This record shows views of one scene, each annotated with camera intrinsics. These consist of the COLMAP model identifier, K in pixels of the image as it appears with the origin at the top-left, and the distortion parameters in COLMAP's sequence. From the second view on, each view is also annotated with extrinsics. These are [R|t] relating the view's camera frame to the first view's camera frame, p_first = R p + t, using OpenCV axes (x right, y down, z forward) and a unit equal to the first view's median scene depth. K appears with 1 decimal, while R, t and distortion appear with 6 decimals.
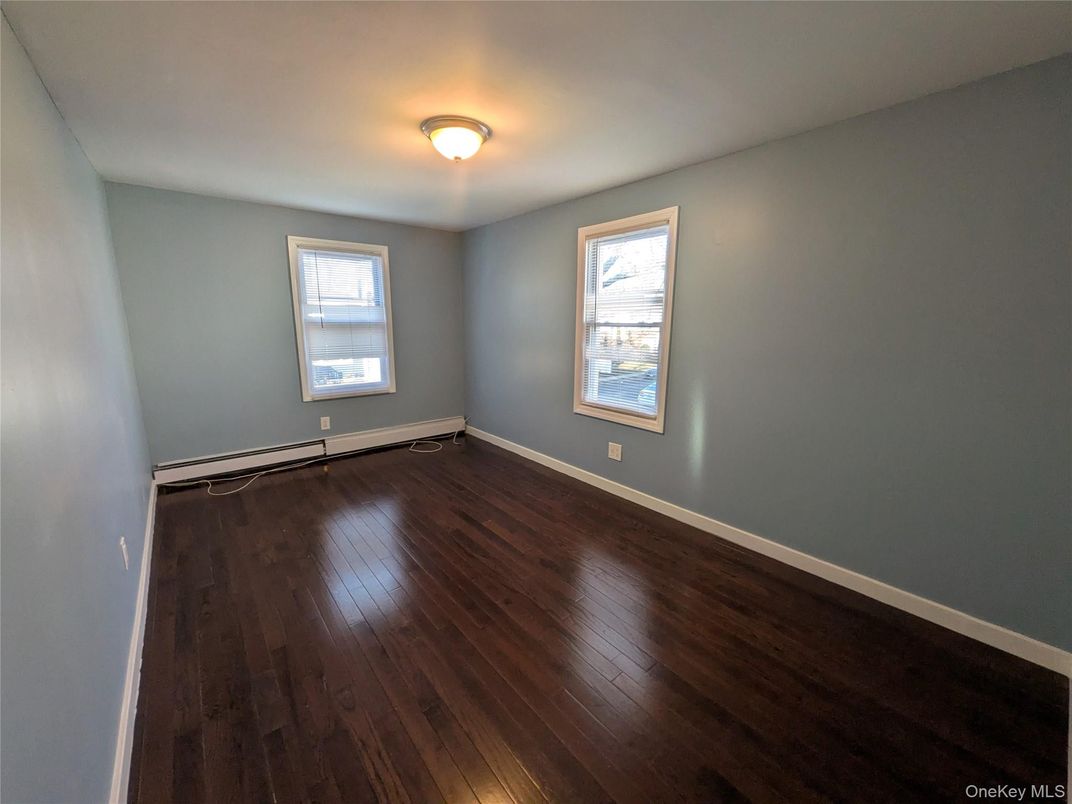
lens RADIAL K [[423.4, 0, 542.6], [0, 423.4, 405.0], [0, 0, 1]] dist [-0.000543, -0.000086]
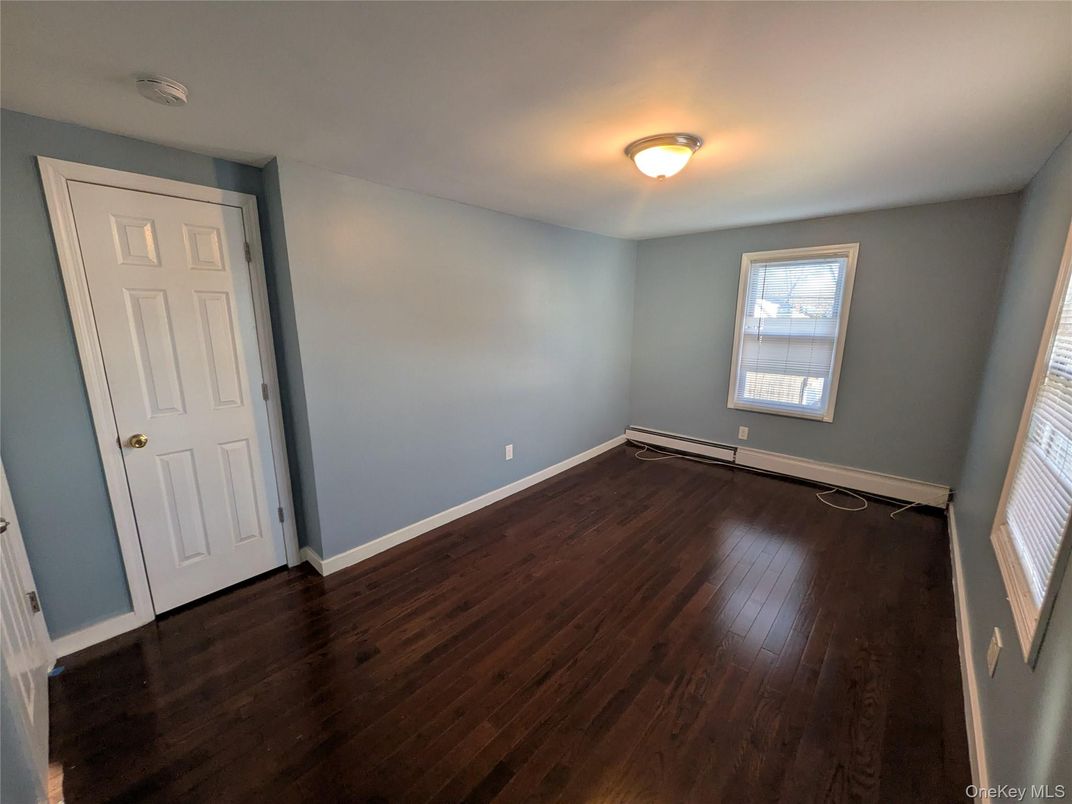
lens RADIAL K [[423.4, 0, 542.6], [0, 423.4, 405.0], [0, 0, 1]] dist [-0.000543, -0.000086]
pose [[0.142095, 0.195151, -0.970425, 0.395668], [-0.202356, 0.965396, 0.164510, -0.092424], [0.968948, 0.172995, 0.176668, 0.342797]]
